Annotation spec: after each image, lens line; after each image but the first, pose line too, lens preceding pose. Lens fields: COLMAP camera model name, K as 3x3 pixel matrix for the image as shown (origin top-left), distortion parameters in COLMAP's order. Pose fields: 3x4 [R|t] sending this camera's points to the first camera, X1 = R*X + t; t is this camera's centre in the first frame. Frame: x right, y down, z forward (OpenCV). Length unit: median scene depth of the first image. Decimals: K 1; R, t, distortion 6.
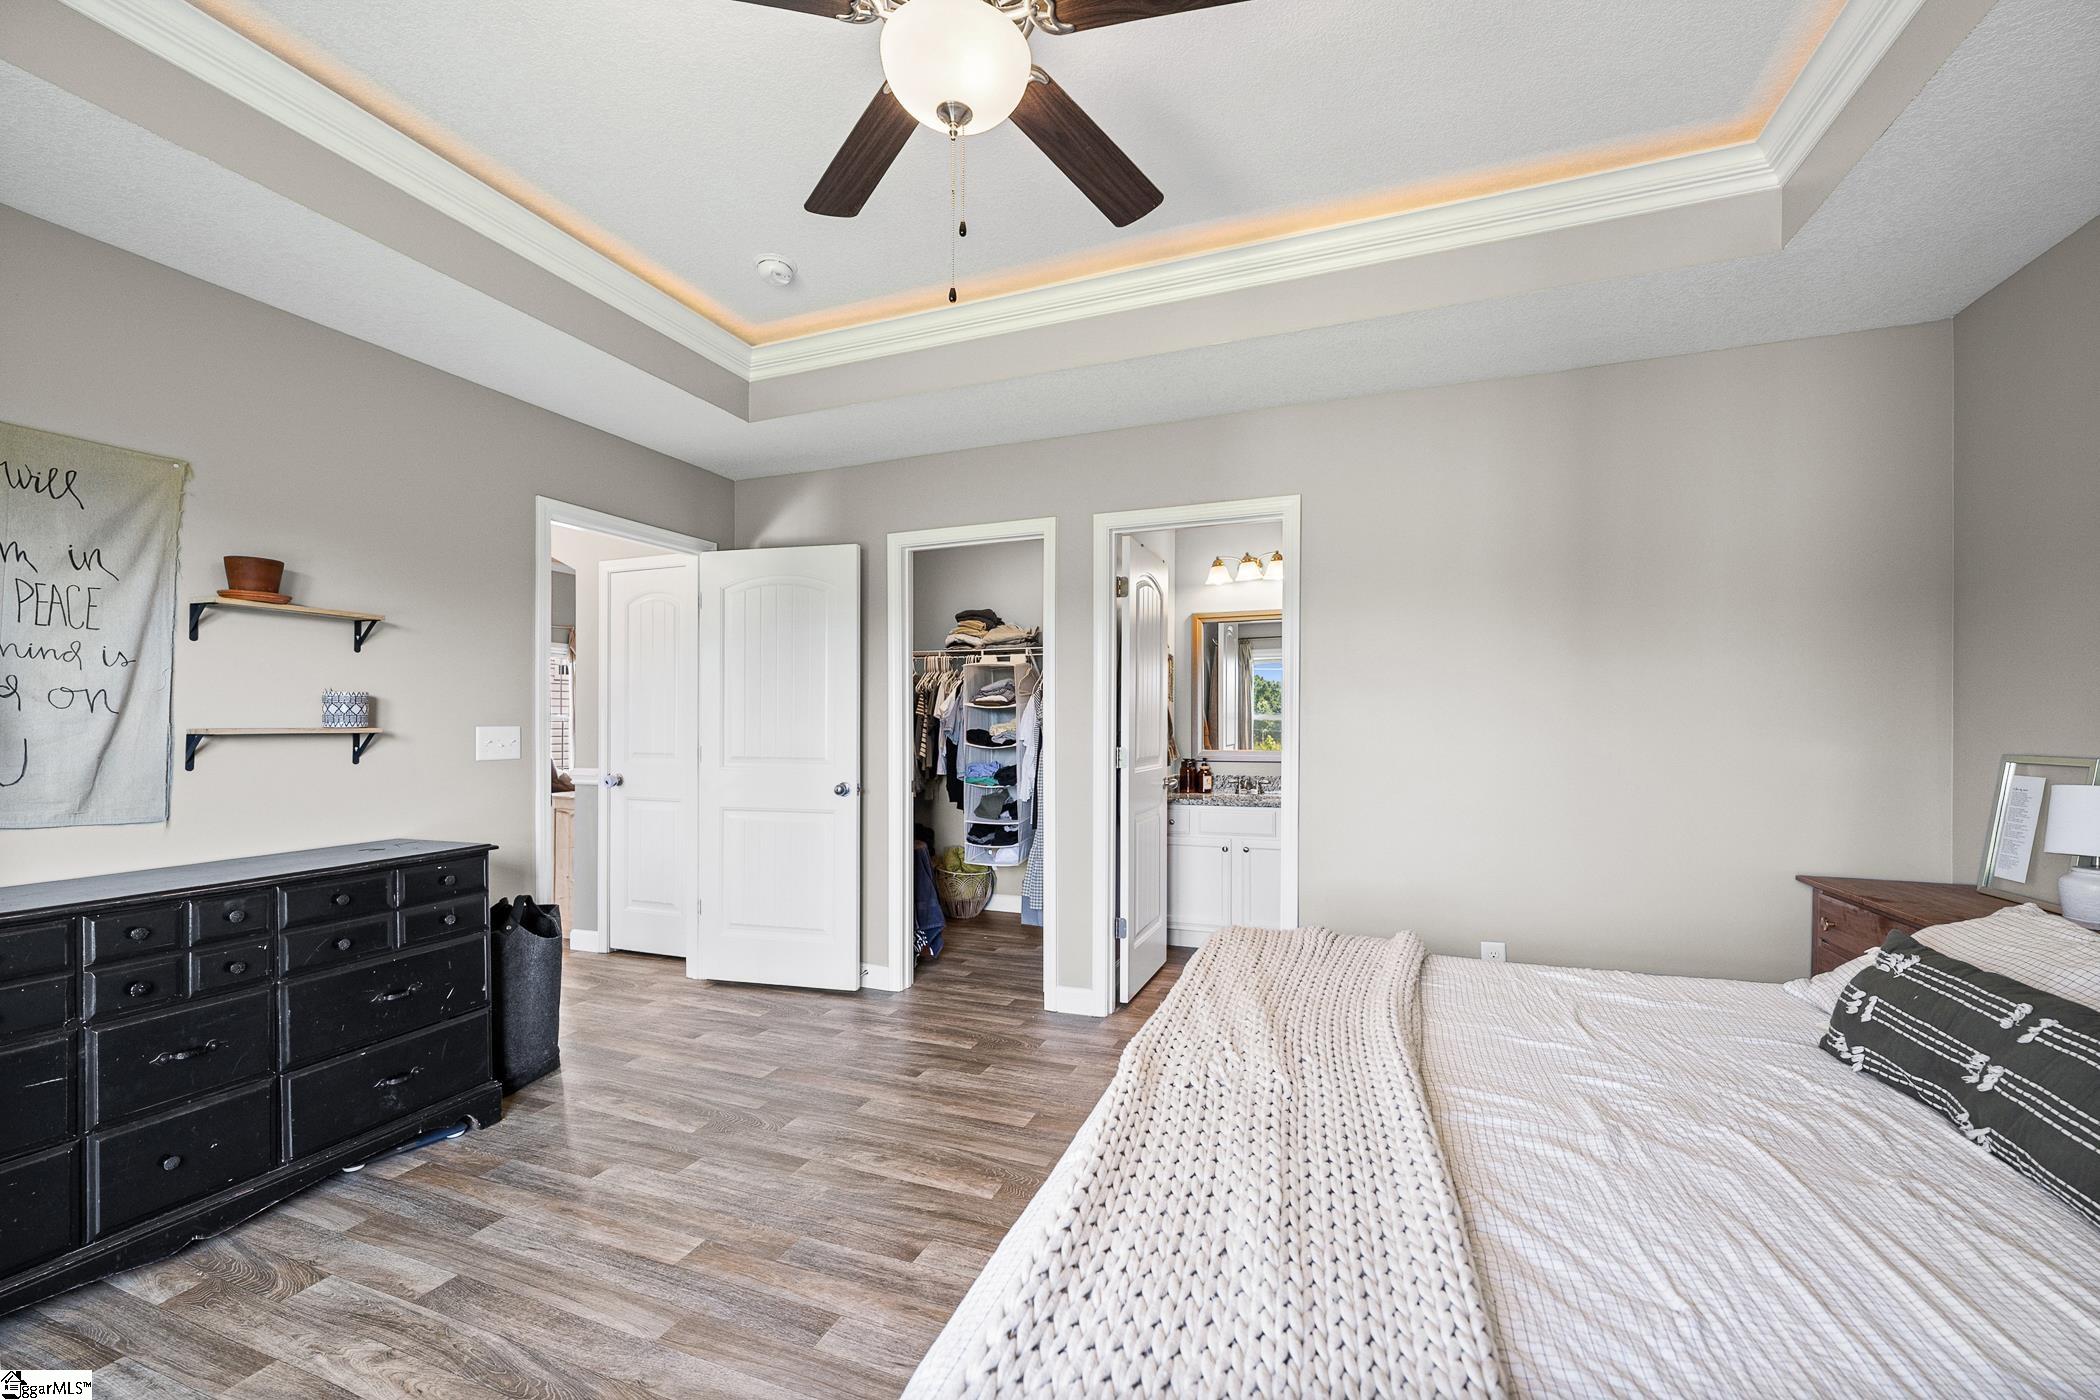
lens RADIAL K [[835.1, 0, 1052.9], [0, 835.1, 728.4], [0, 0, 1]] dist [-0.004131, 0.000847]
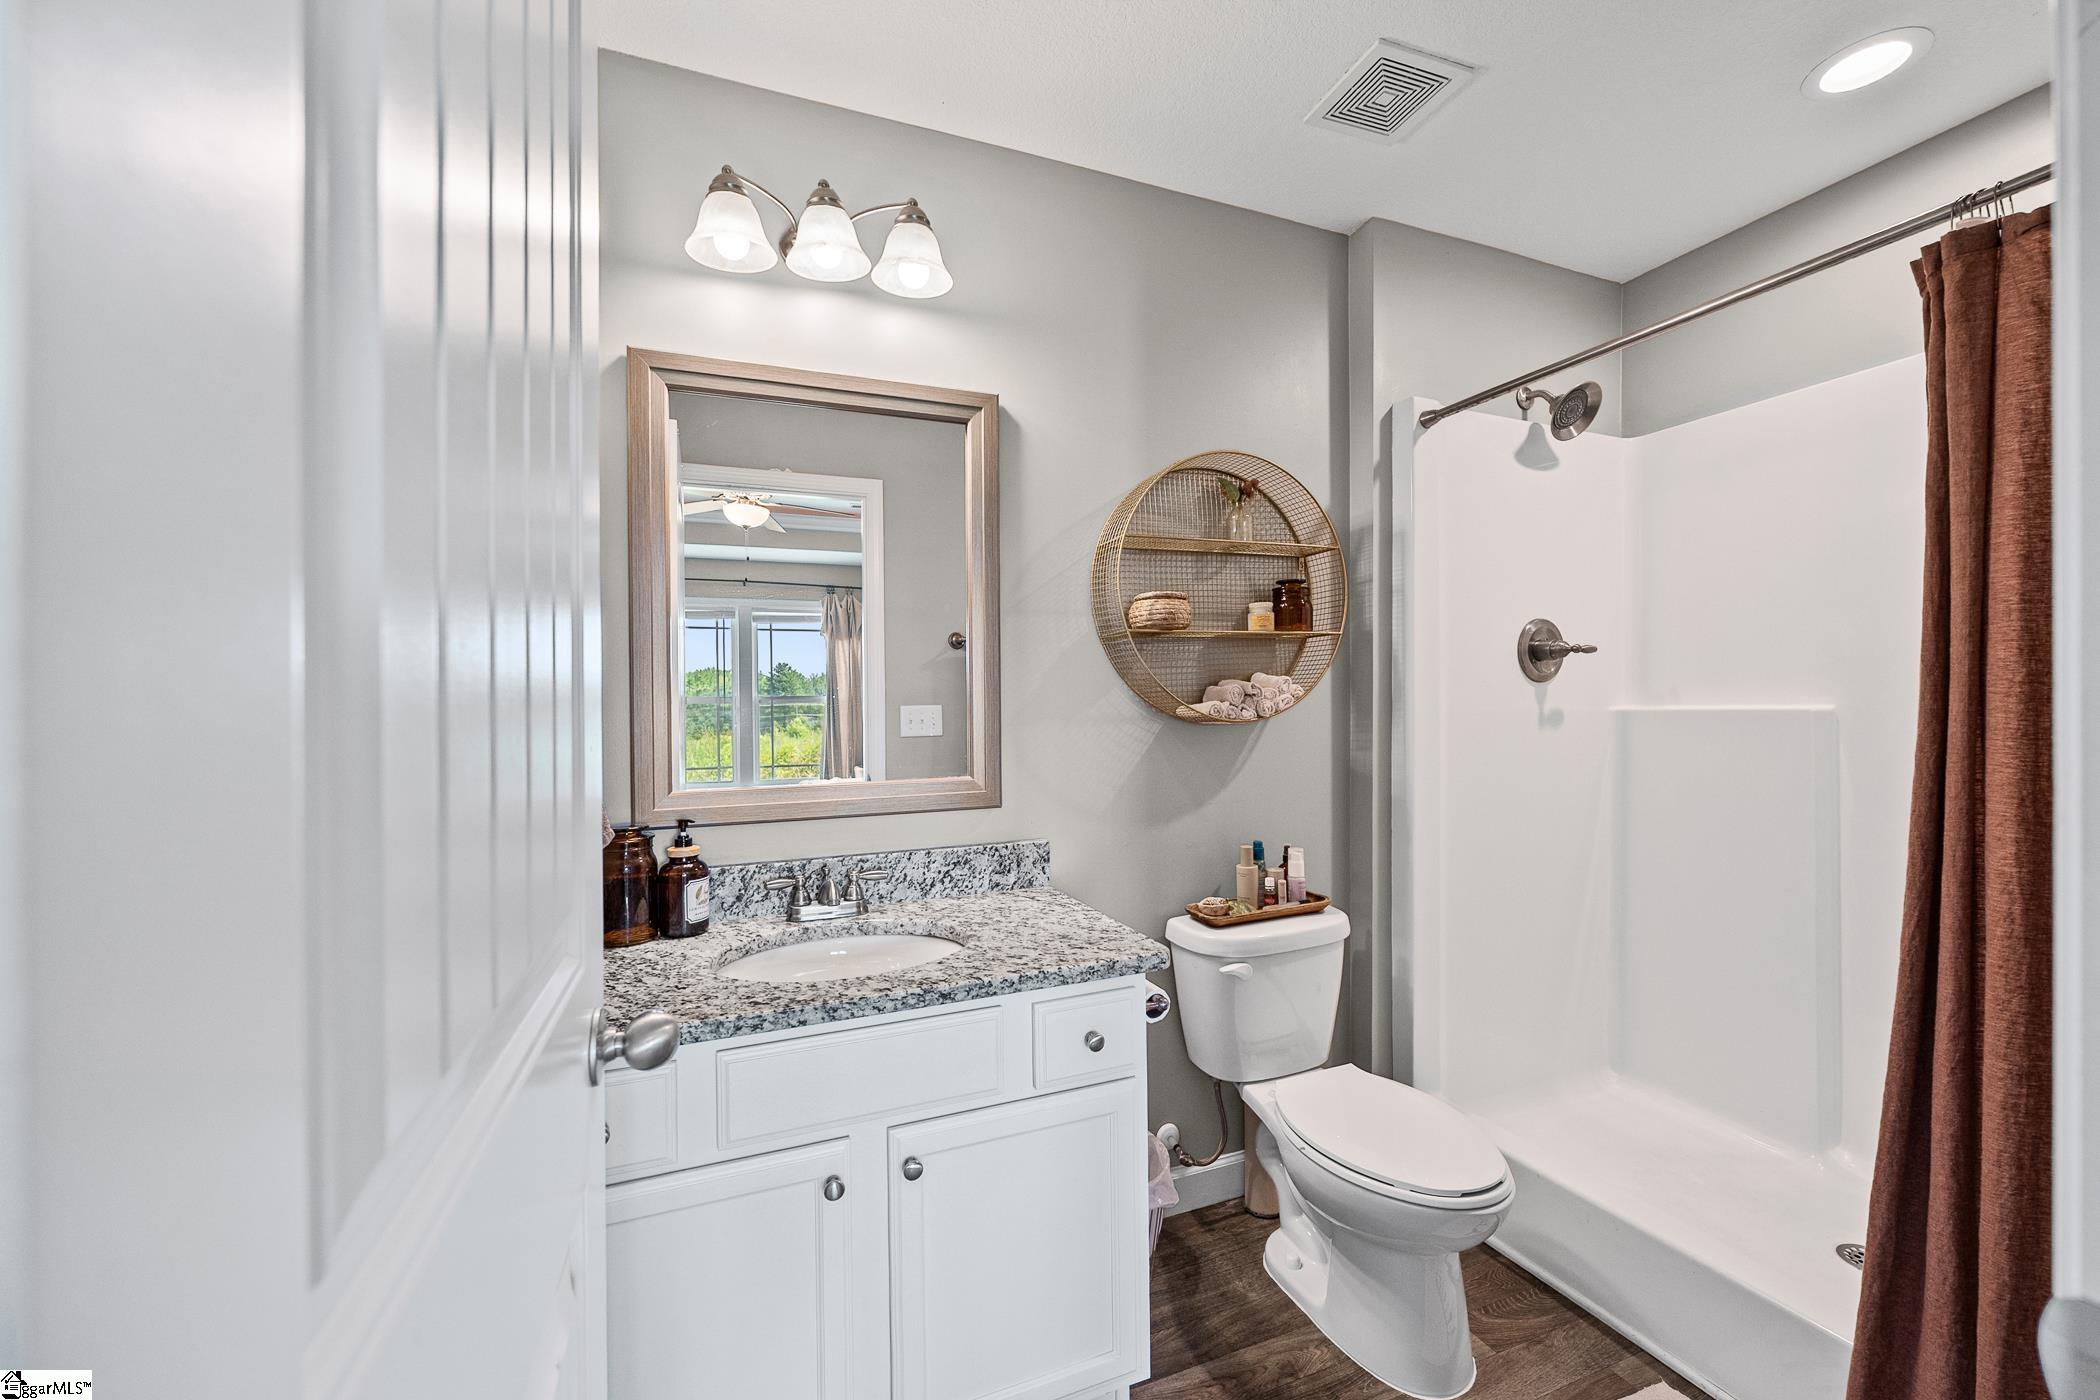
lens RADIAL K [[835.1, 0, 1054.3], [0, 835.1, 699.1], [0, 0, 1]] dist [-0.004131, 0.000847]
pose [[0.744445, -0.018981, 0.667414, 0.077732], [0.026226, 0.999656, -0.000824, -0.006740], [-0.667169, 0.018117, 0.744686, 0.679833]]
